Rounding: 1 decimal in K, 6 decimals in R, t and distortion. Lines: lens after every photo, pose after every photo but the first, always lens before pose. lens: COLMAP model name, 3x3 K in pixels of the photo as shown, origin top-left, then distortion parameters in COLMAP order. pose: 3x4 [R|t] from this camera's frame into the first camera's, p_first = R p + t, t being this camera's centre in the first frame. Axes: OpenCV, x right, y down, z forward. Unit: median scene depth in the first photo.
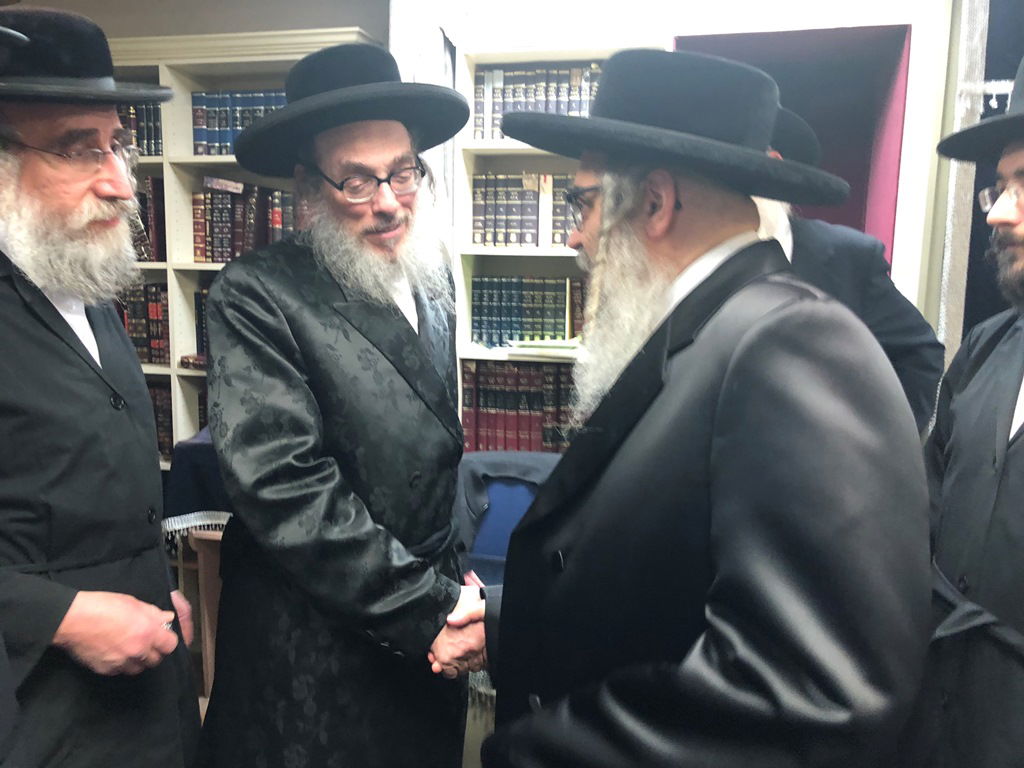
lens RADIAL K [[856.5, 0, 512.0], [0, 856.5, 384.0], [0, 0, 1]] dist [0.057646, -0.147702]
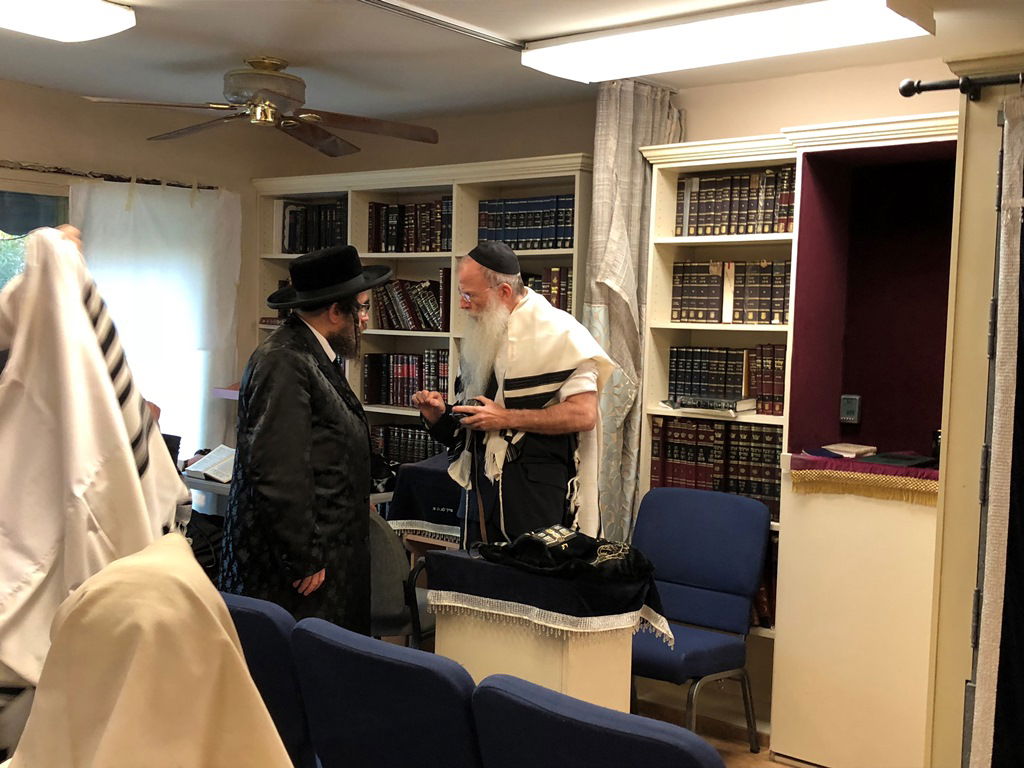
lens RADIAL K [[1137.1, 0, 512.0], [0, 1137.1, 384.0], [0, 0, 1]] dist [0.216615, -0.831798]
pose [[0.898668, 0.033685, -0.437333, 0.458381], [-0.078026, 0.993422, -0.083817, 0.075605], [0.431633, 0.109448, 0.895385, -0.508128]]
